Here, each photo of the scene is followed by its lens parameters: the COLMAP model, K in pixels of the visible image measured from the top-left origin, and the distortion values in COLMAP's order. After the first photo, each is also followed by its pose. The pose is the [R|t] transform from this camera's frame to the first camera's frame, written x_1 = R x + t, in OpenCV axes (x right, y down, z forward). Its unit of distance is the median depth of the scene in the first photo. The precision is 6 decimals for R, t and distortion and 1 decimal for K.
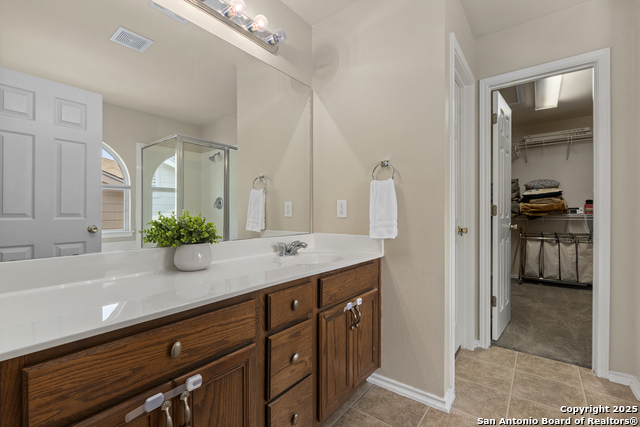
lens RADIAL K [[290.7, 0, 315.0], [0, 290.7, 214.7], [0, 0, 1]] dist [-0.001561, 0.000185]
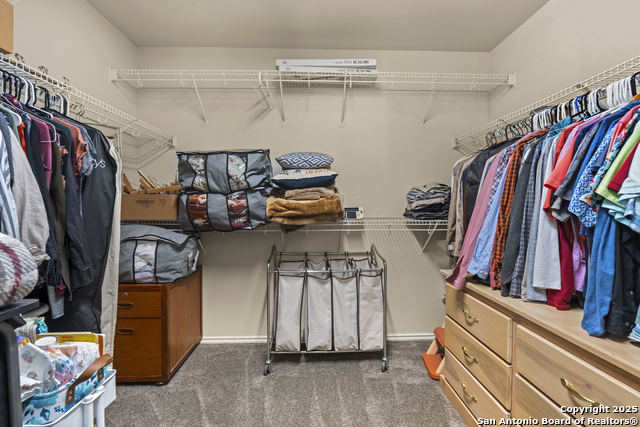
lens RADIAL K [[290.7, 0, 319.6], [0, 290.7, 209.2], [0, 0, 1]] dist [-0.001561, 0.000185]
pose [[0.762361, -0.023260, 0.646734, 0.486533], [-0.004601, 0.999134, 0.041358, -0.042388], [-0.647136, -0.034505, 0.761593, 0.615483]]
